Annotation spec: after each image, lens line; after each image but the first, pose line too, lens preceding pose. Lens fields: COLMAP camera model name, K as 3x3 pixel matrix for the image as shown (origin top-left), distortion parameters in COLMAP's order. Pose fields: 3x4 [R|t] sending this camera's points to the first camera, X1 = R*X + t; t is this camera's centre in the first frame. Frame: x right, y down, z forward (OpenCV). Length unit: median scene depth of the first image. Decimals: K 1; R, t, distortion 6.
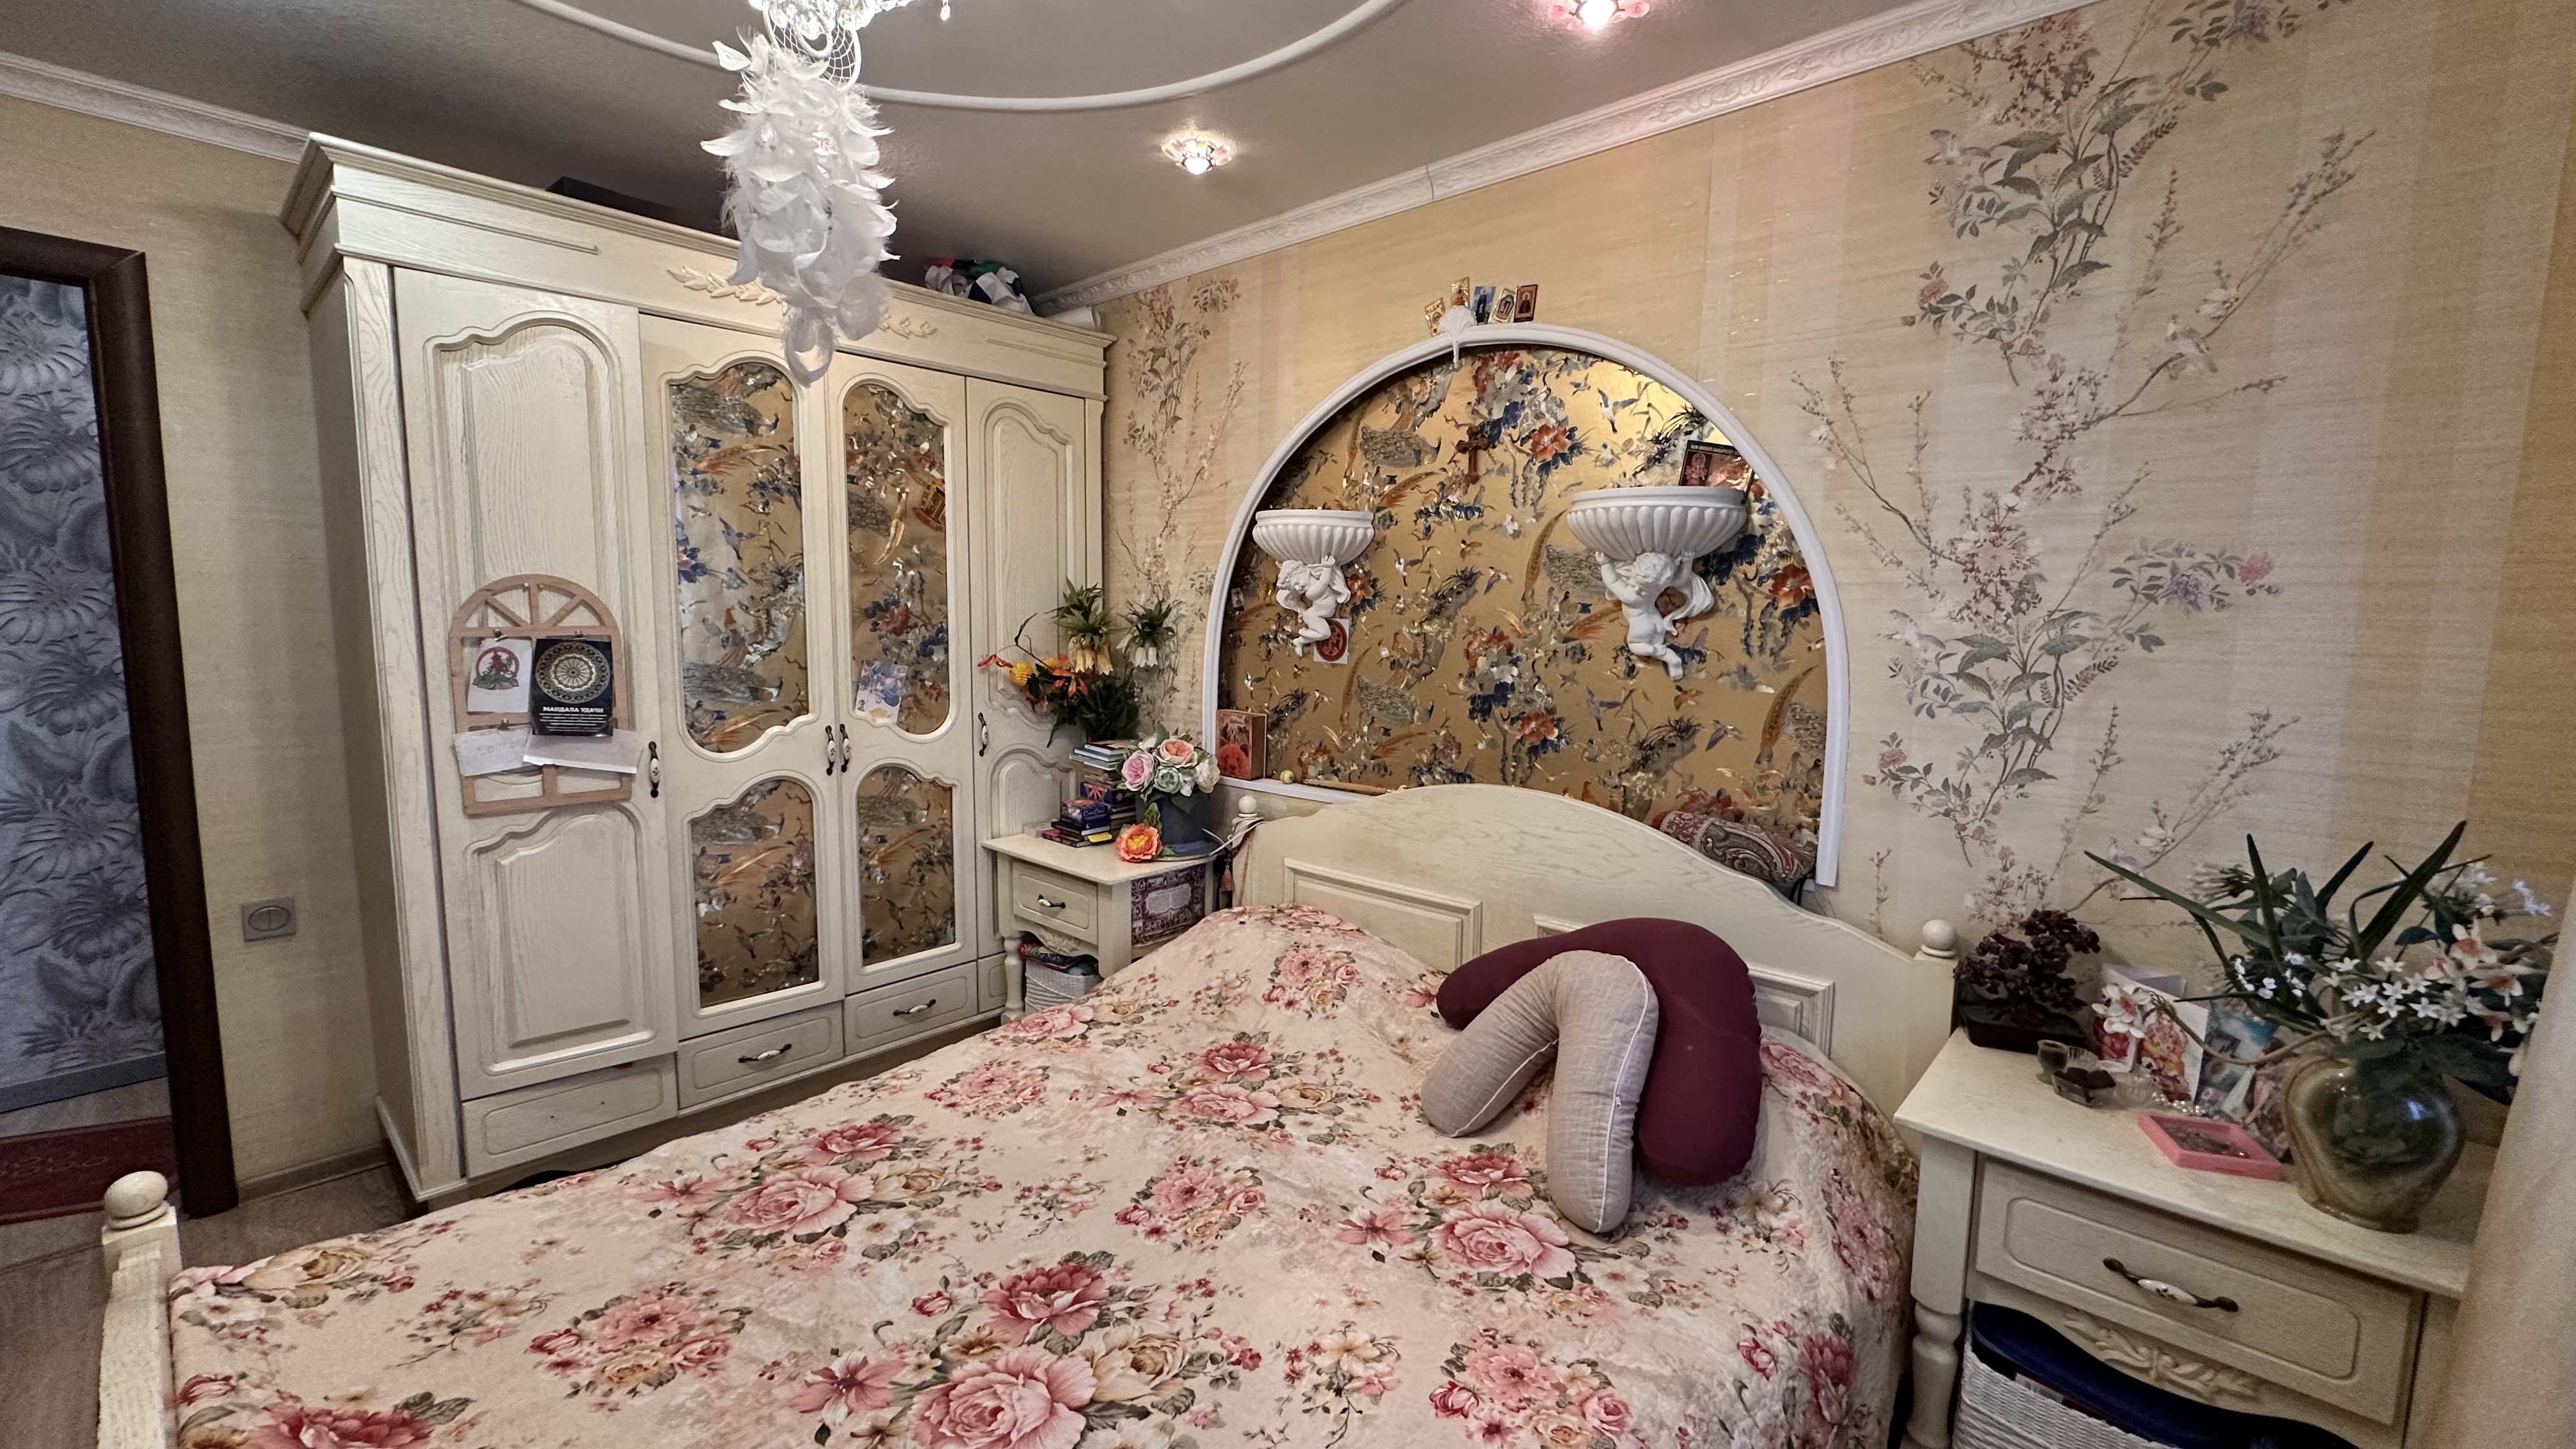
lens RADIAL K [[1027.4, 0, 1288.9], [0, 1027.4, 720.2], [0, 0, 1]] dist [-0.000722, 0.000128]
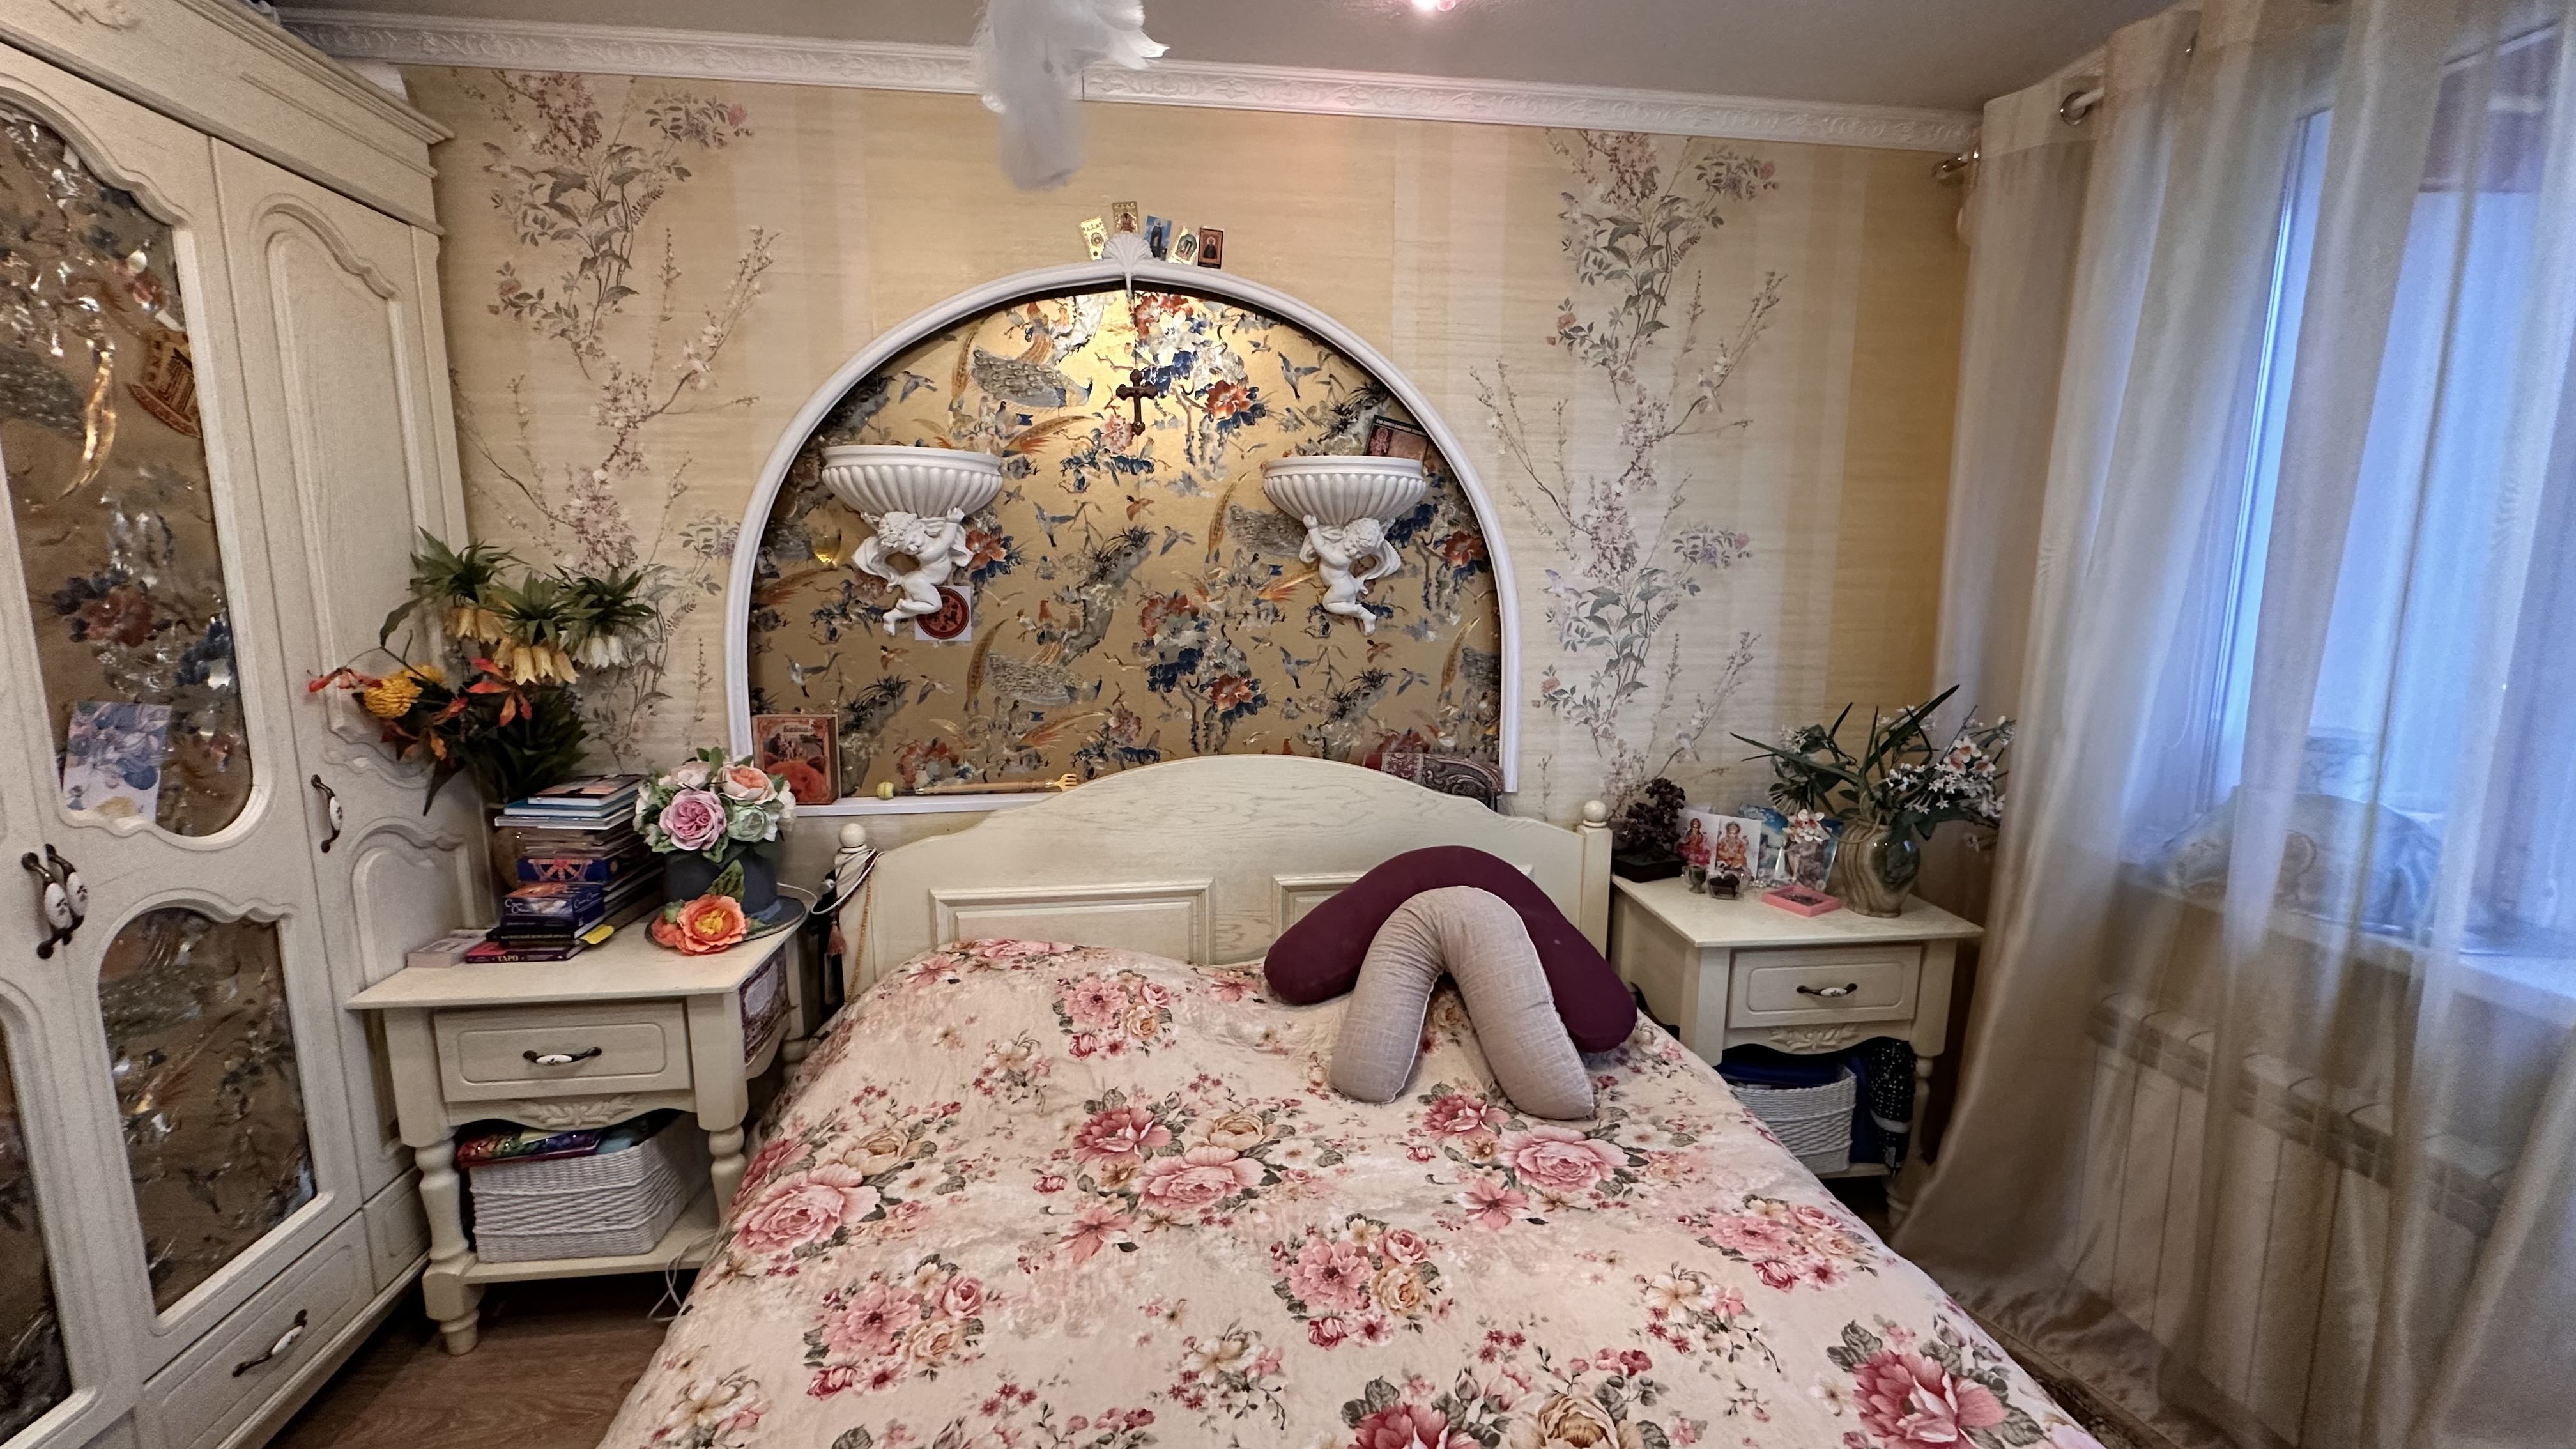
lens RADIAL K [[1026.7, 0, 1288.9], [0, 1026.7, 721.4], [0, 0, 1]] dist [-0.003589, 0.000051]
pose [[0.652025, -0.126414, 0.747585, -0.492205], [0.089492, 0.991942, 0.089681, -0.051556], [-0.752898, 0.008429, 0.658084, 0.329849]]
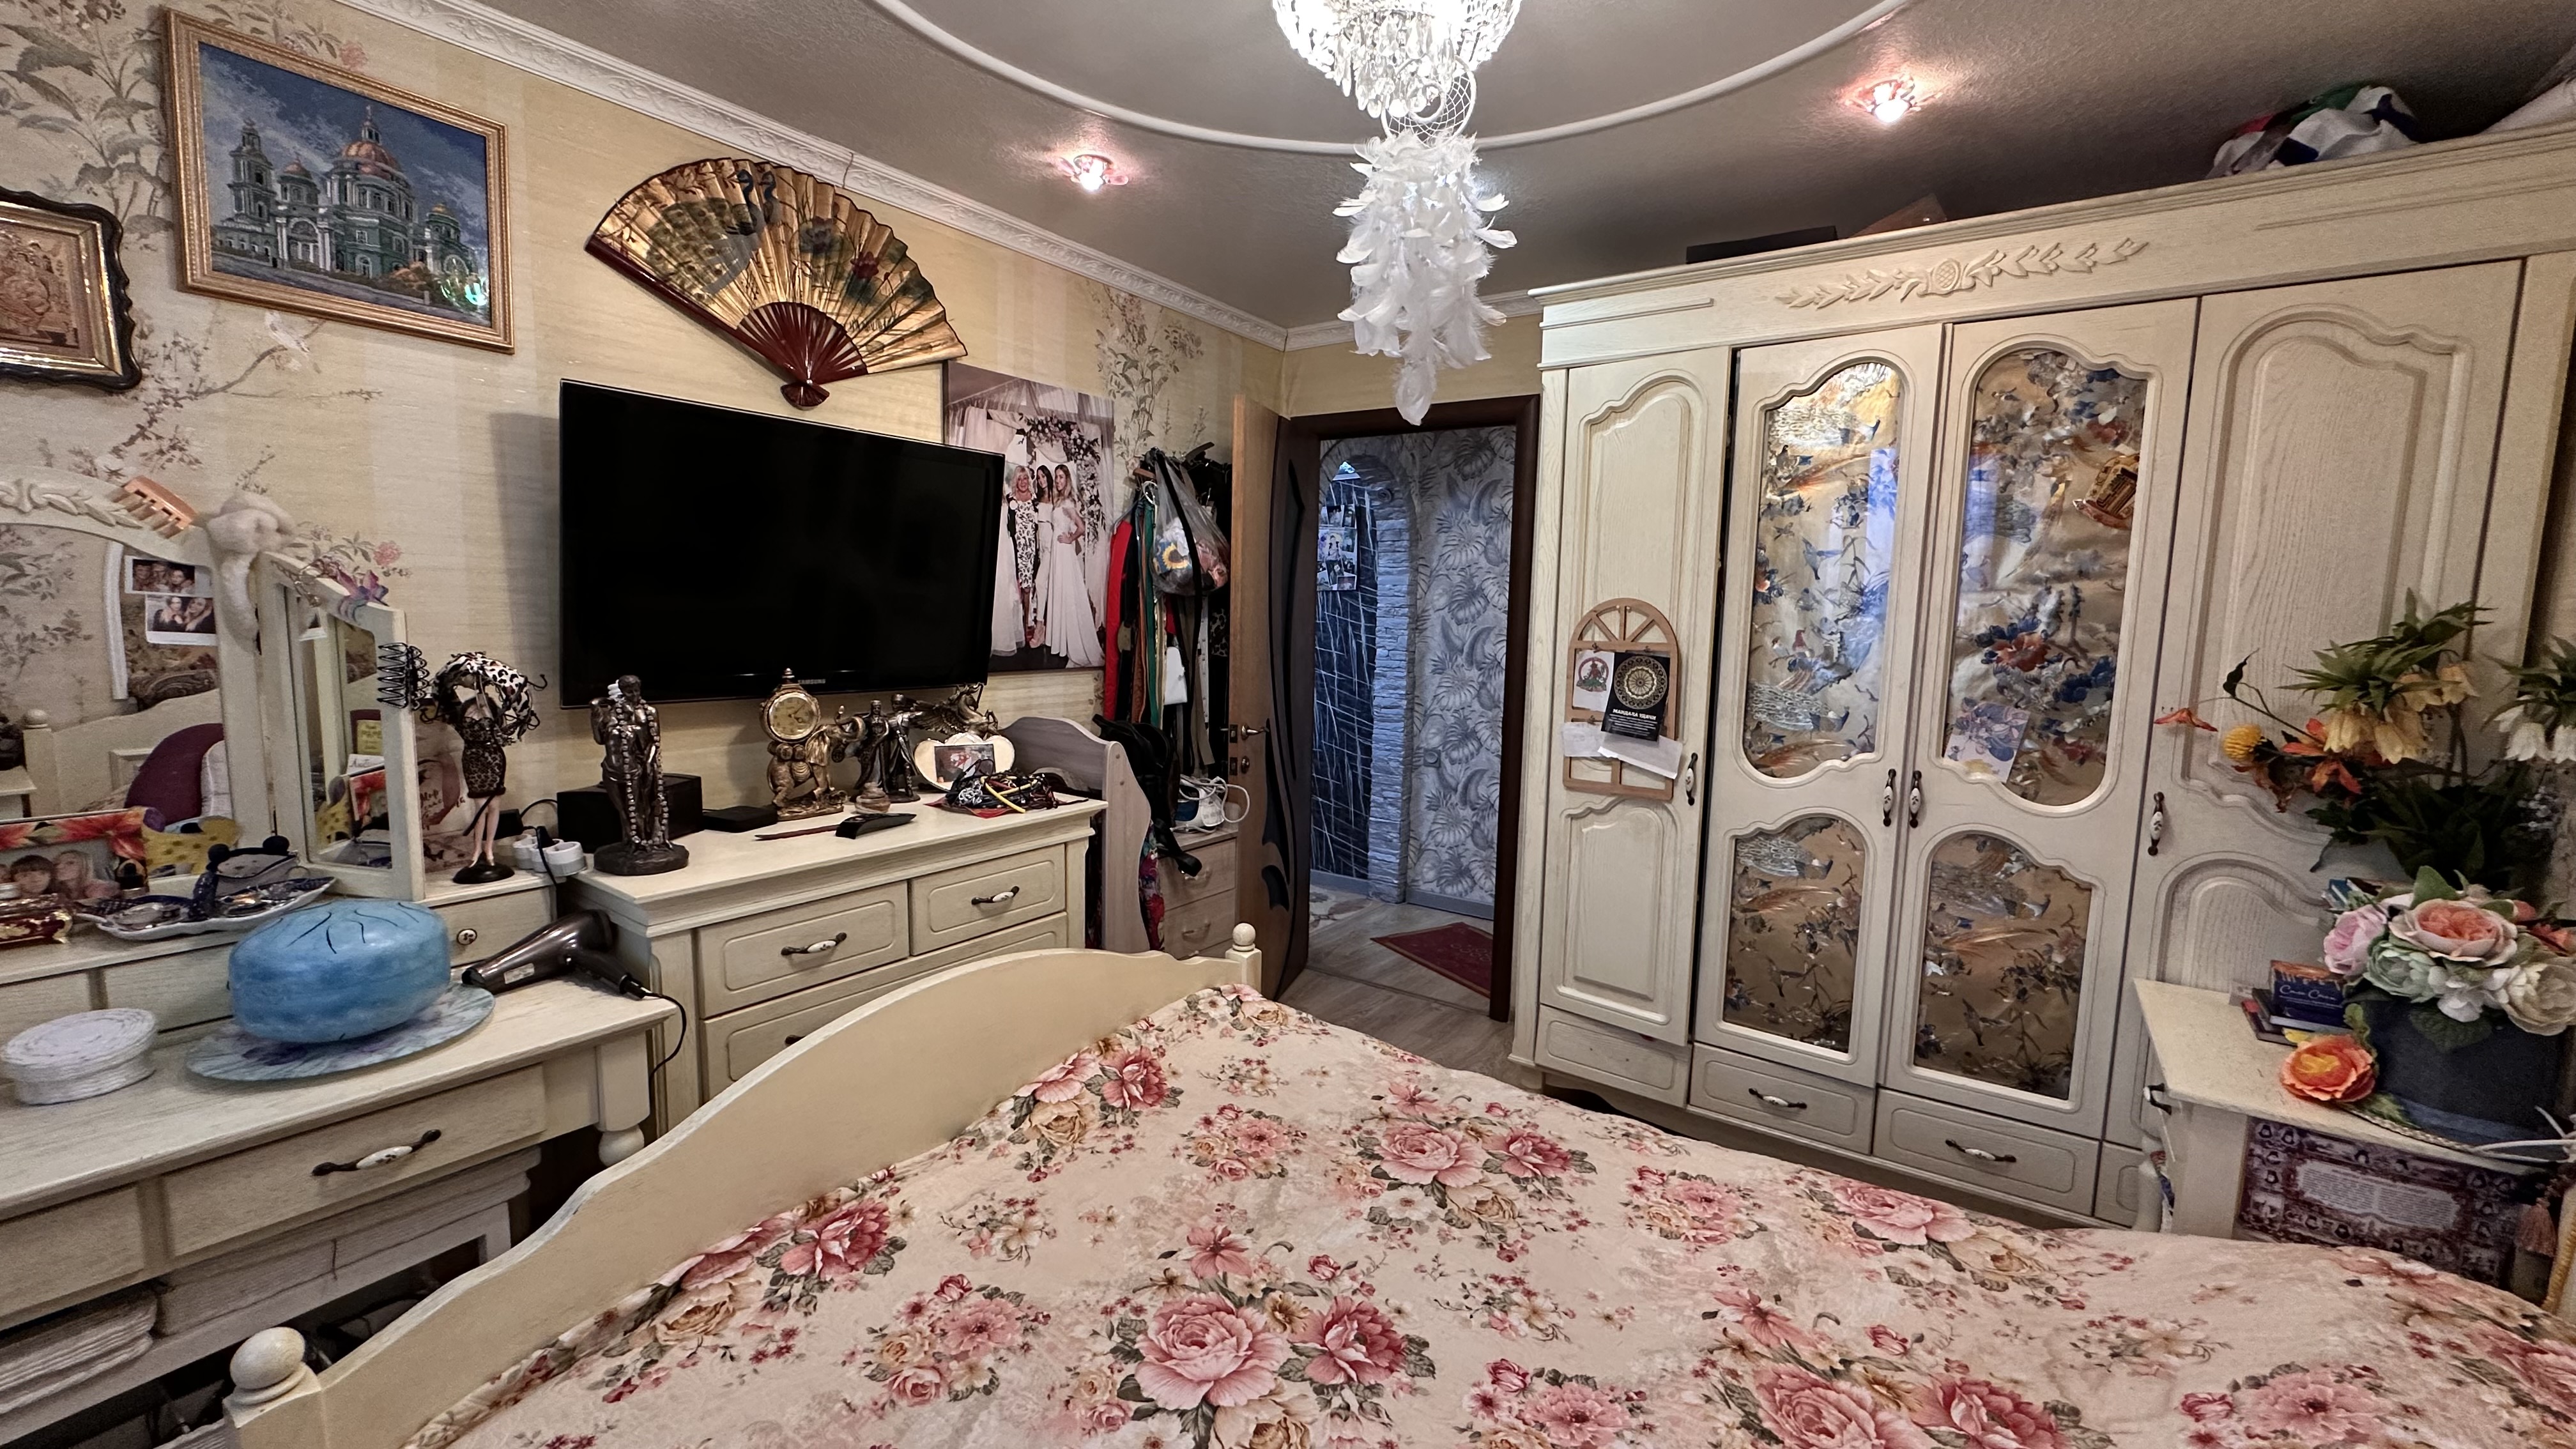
lens RADIAL K [[1027.4, 0, 1288.9], [0, 1027.4, 720.2], [0, 0, 1]] dist [-0.000722, 0.000128]
pose [[0.127749, 0.099834, -0.986769, 0.390495], [-0.129369, 0.988098, 0.083220, -0.048770], [0.983333, 0.117026, 0.139144, 0.449974]]
